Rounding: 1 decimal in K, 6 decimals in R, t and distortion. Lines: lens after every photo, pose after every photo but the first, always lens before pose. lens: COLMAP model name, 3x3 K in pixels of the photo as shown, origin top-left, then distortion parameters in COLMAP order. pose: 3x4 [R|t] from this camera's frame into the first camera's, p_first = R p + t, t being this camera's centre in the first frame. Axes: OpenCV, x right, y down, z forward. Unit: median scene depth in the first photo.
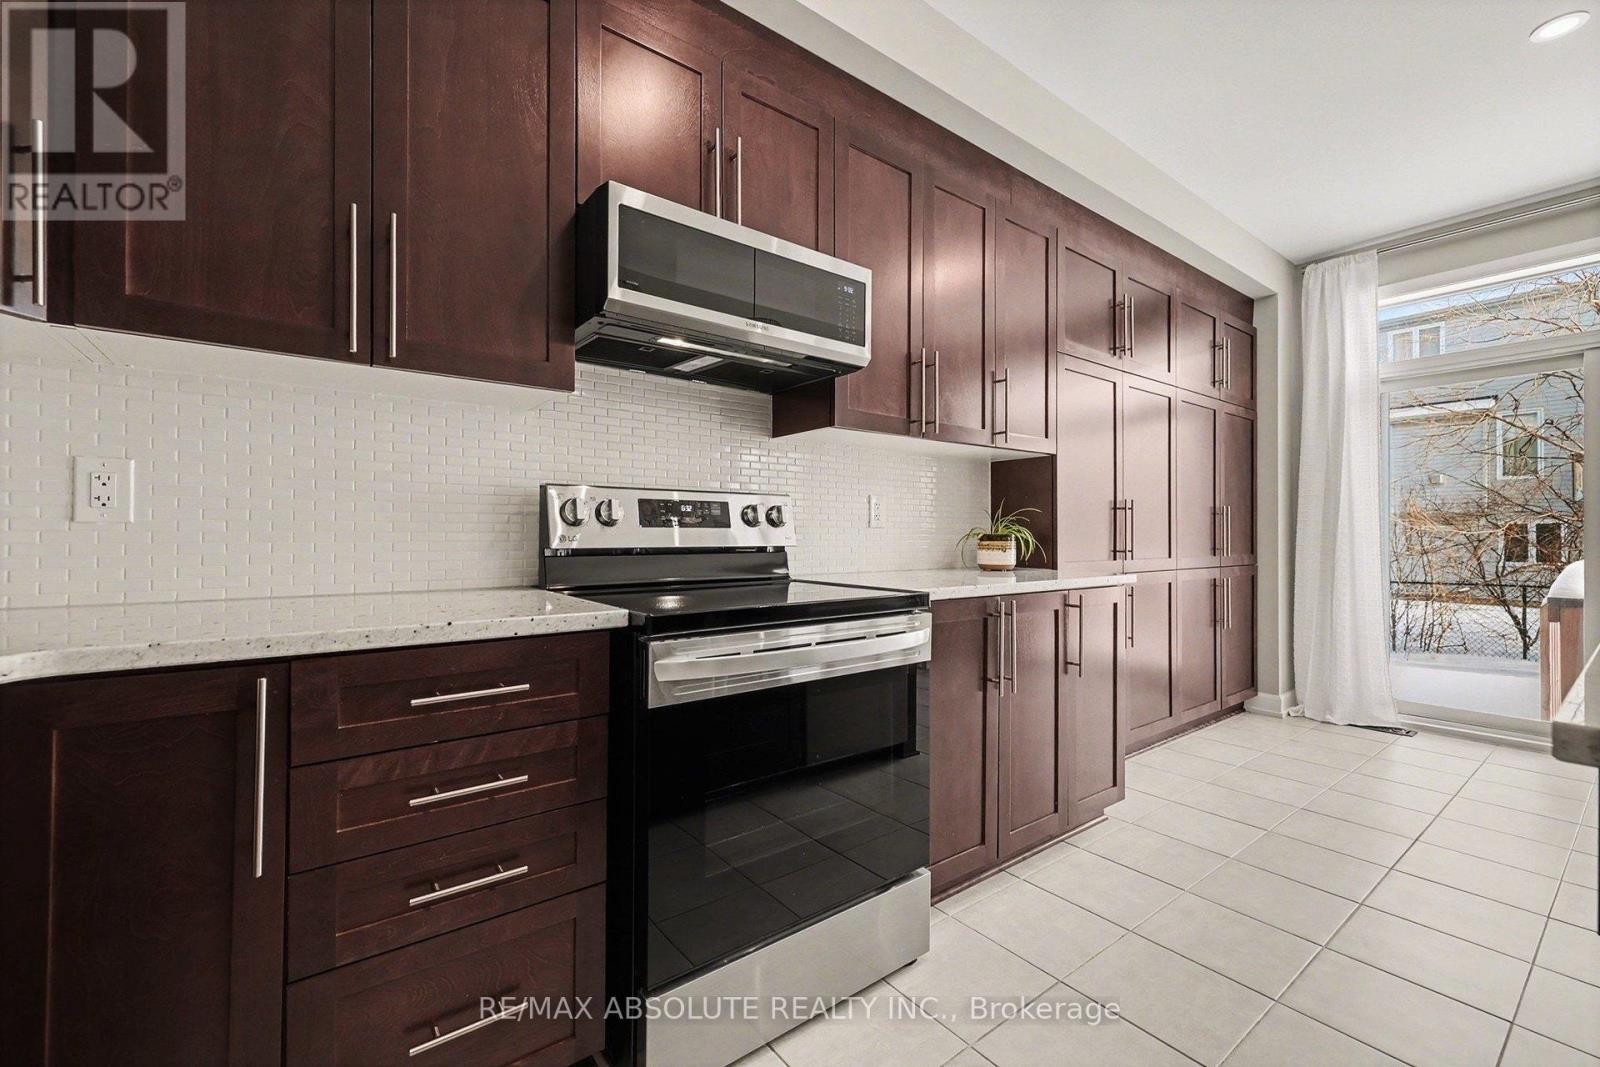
lens RADIAL K [[641.1, 0, 754.6], [0, 641.1, 539.2], [0, 0, 1]] dist [-0.001358, -0.000187]
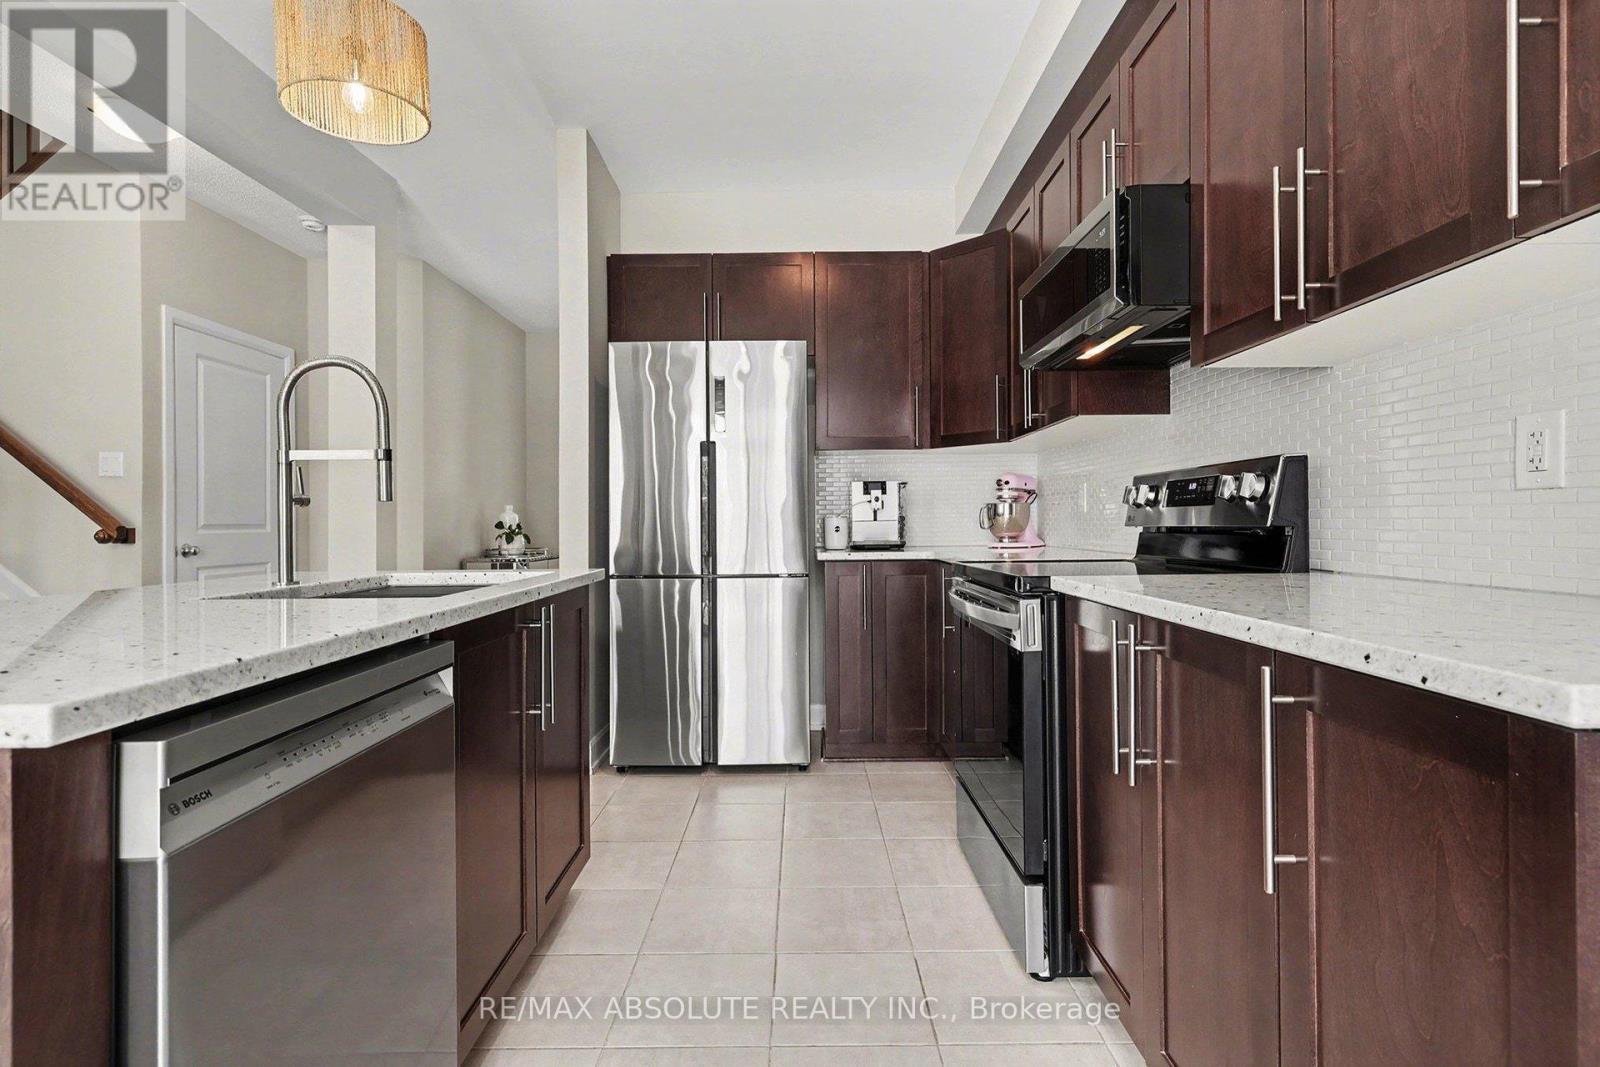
lens RADIAL K [[765.7, 0, 802.4], [0, 765.7, 524.6], [0, 0, 1]] dist [-0.003736, -0.000700]
pose [[-0.577248, 0.002240, -0.816566, 1.214077], [-0.001635, 0.999991, 0.003899, 0.005626], [0.816567, 0.003586, -0.577239, 1.242831]]
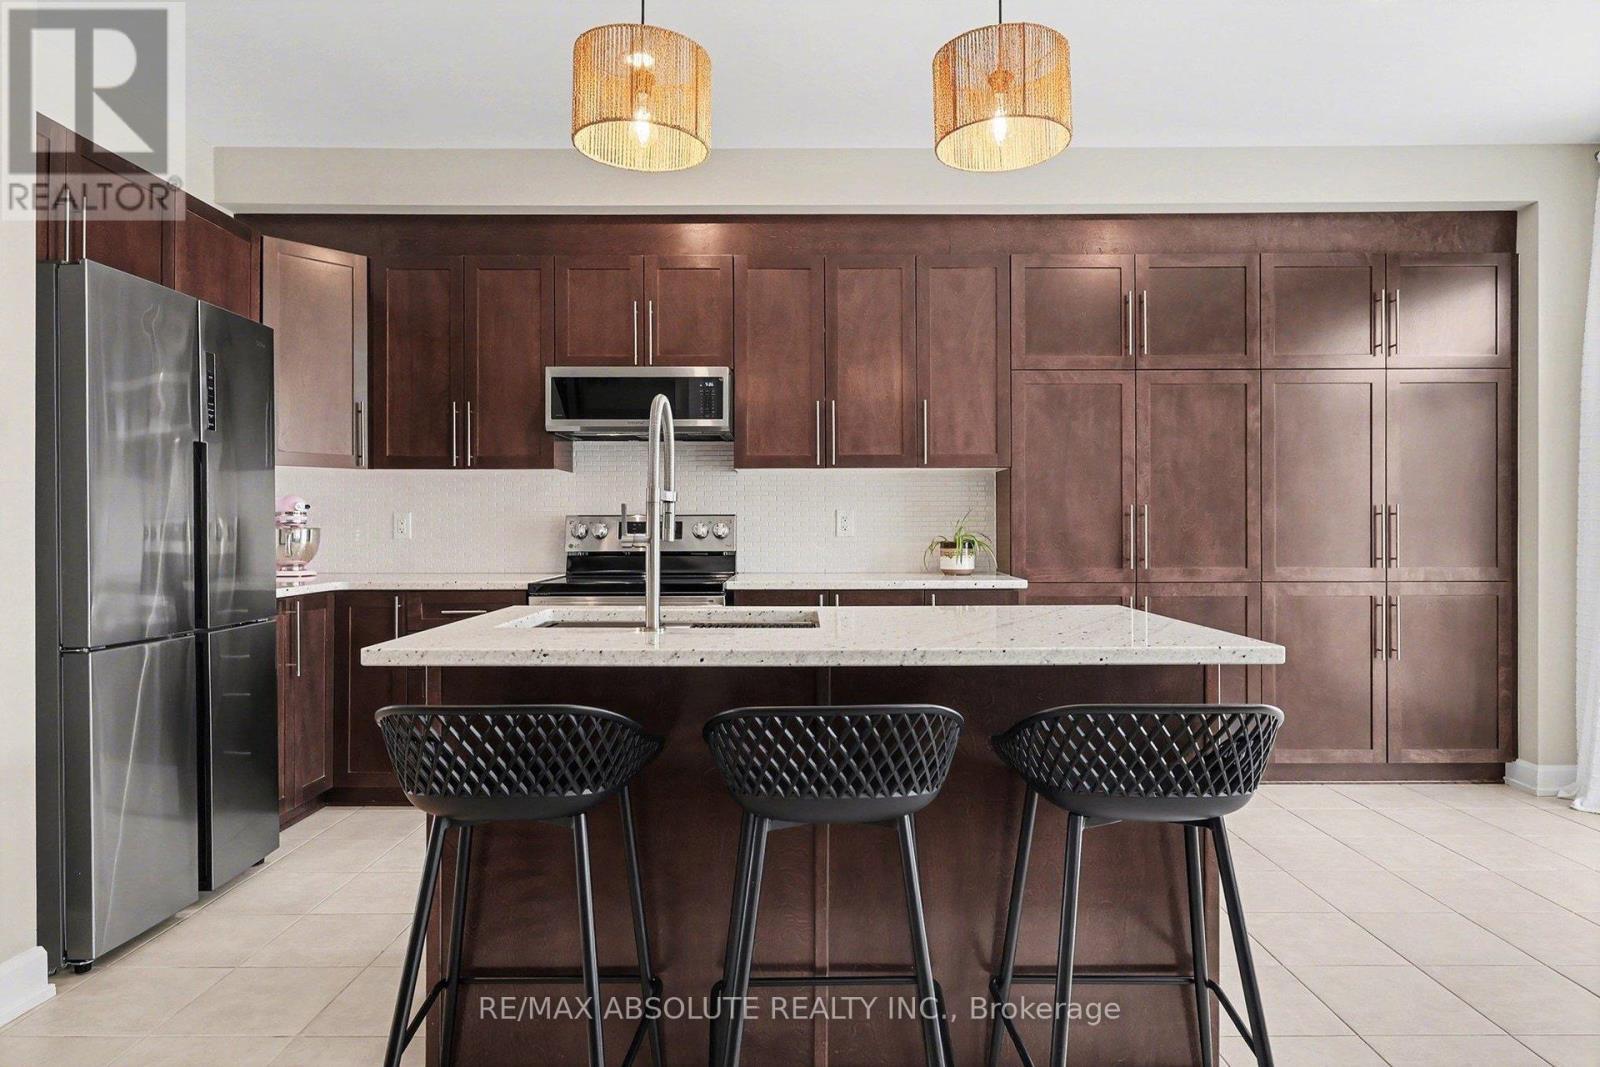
lens RADIAL K [[853.8, 0, 800.0], [0, 853.8, 533.5], [0, 0, 1]] dist [-0.014618, -0.000132]
pose [[0.803362, -0.004766, -0.595472, 1.514854], [0.000204, 0.999970, -0.007730, -0.016563], [0.595491, 0.006088, 0.803339, -0.501994]]
